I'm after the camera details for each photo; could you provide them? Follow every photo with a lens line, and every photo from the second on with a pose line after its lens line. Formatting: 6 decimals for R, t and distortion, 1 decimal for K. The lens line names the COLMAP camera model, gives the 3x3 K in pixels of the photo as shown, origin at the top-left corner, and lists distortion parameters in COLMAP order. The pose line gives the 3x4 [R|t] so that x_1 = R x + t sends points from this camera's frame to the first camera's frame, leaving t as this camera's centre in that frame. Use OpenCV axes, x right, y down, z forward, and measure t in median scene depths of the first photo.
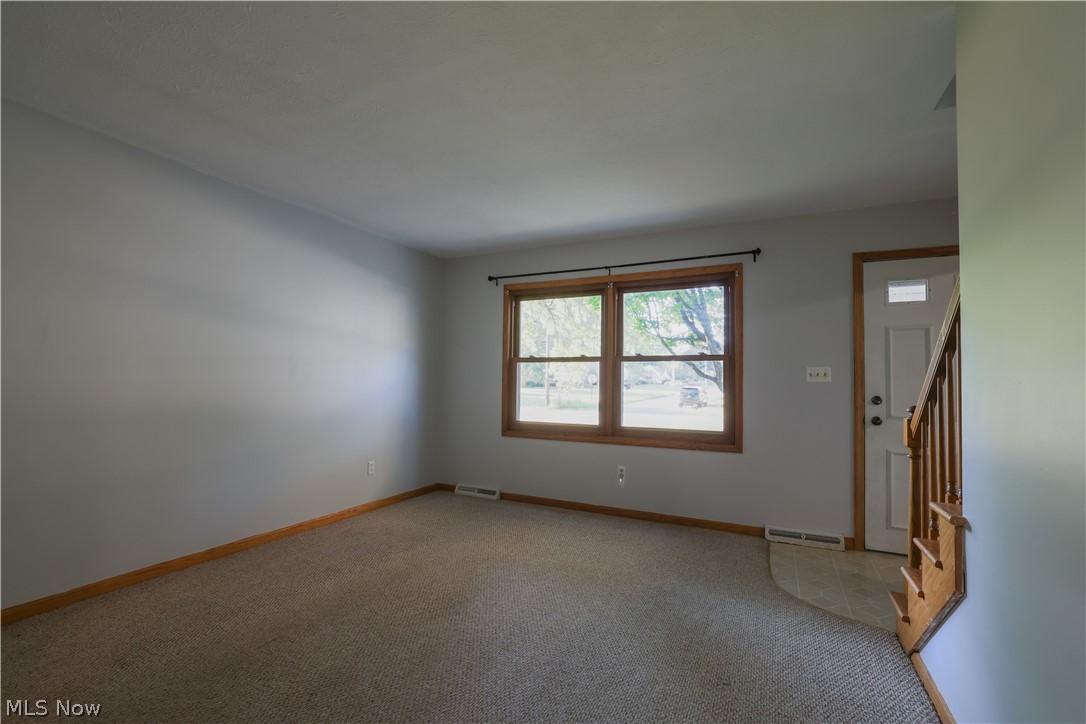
lens RADIAL K [[468.1, 0, 541.3], [0, 468.1, 366.0], [0, 0, 1]] dist [-0.029404, 0.004410]
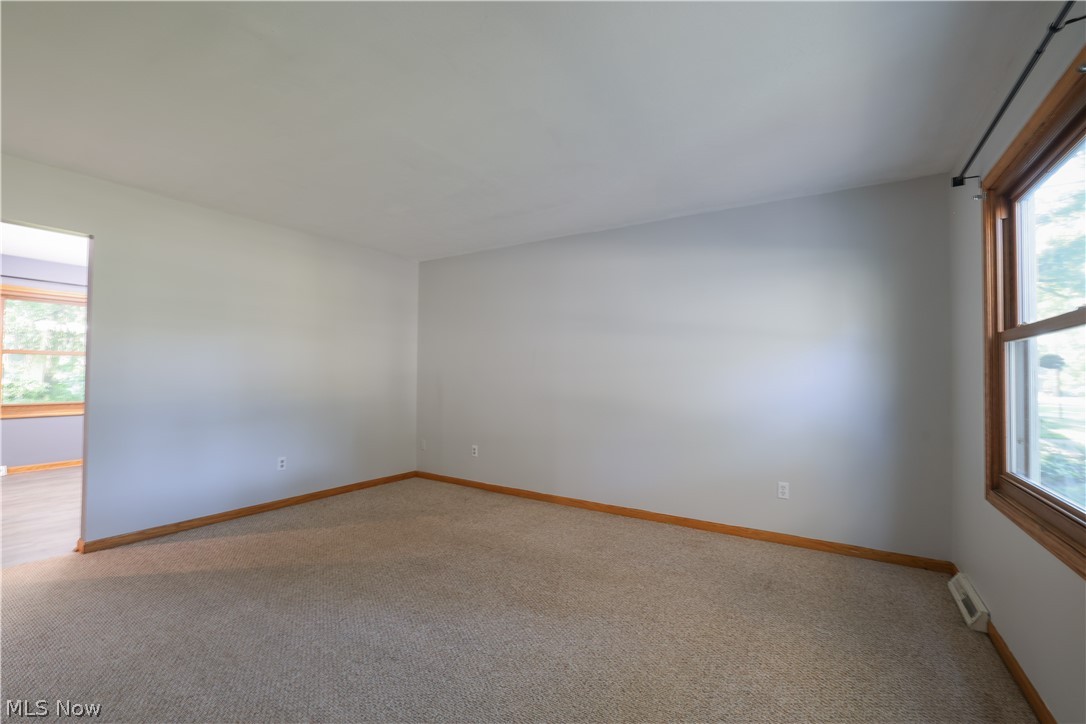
lens RADIAL K [[468.1, 0, 544.2], [0, 468.1, 365.6], [0, 0, 1]] dist [-0.029404, 0.004410]
pose [[-0.107953, -0.036567, -0.993483, 0.568033], [0.018003, 0.999088, -0.038730, 0.032195], [0.993993, -0.022066, -0.107196, 0.806881]]
